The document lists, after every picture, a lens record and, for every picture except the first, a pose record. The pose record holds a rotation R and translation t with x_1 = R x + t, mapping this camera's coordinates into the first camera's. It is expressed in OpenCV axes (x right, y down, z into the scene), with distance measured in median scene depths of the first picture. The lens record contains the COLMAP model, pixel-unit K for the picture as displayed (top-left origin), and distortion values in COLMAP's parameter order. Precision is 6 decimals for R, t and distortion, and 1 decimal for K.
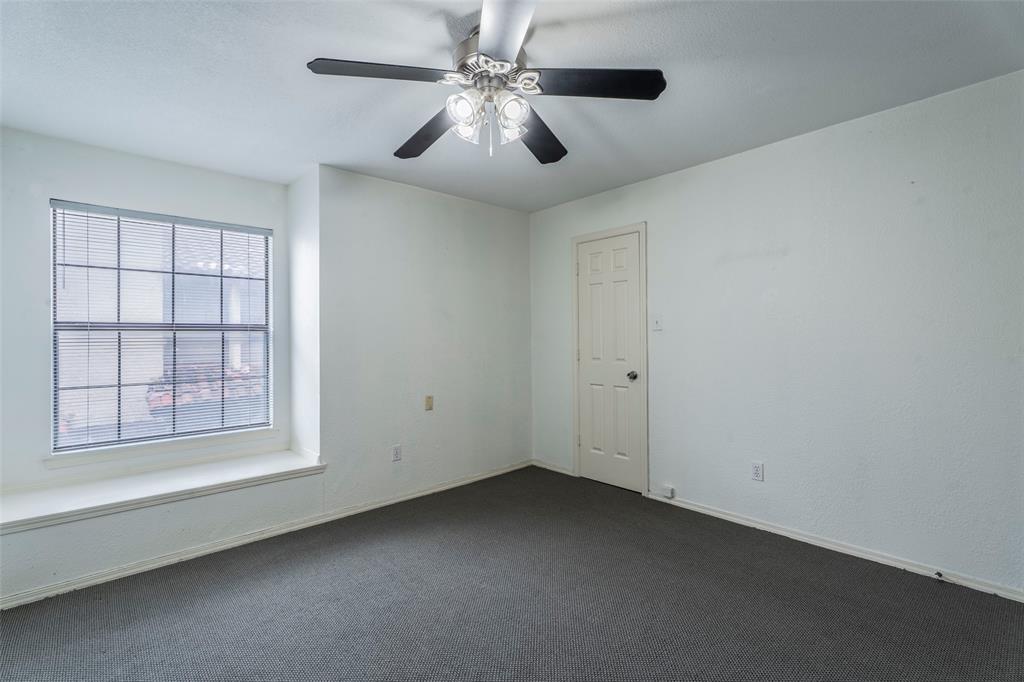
lens RADIAL K [[463.7, 0, 514.9], [0, 463.7, 339.0], [0, 0, 1]] dist [0.000559, 0.000017]
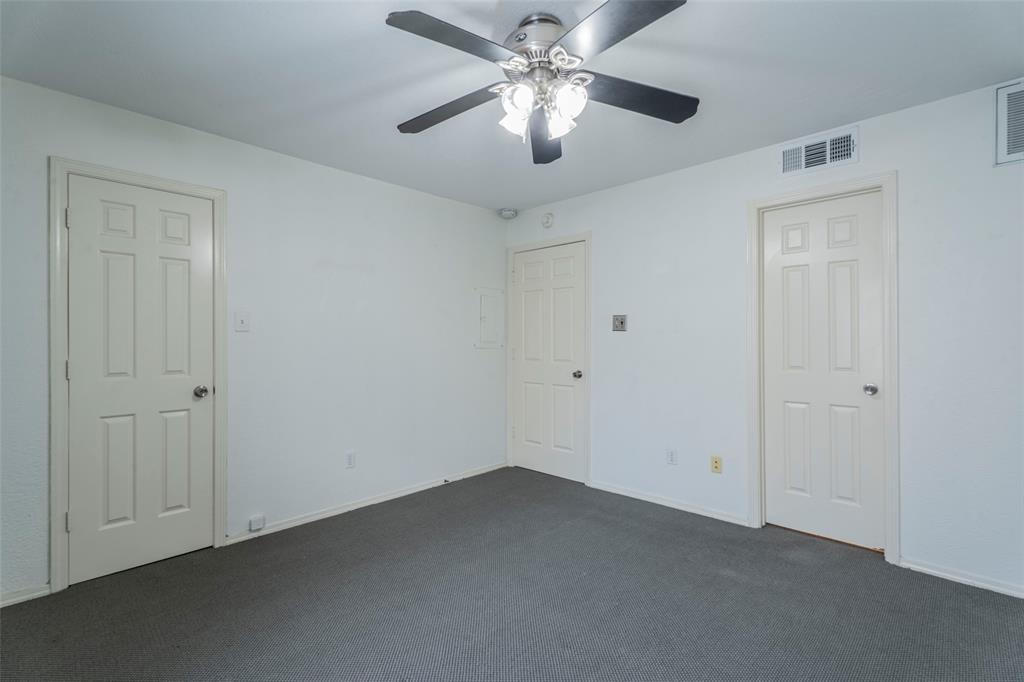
lens RADIAL K [[463.7, 0, 515.3], [0, 463.7, 340.5], [0, 0, 1]] dist [0.000559, 0.000017]
pose [[-0.065185, 0.006044, 0.997855, -0.526374], [0.001892, 0.999981, -0.005933, 0.002808], [-0.997871, 0.001501, -0.065195, 0.566098]]
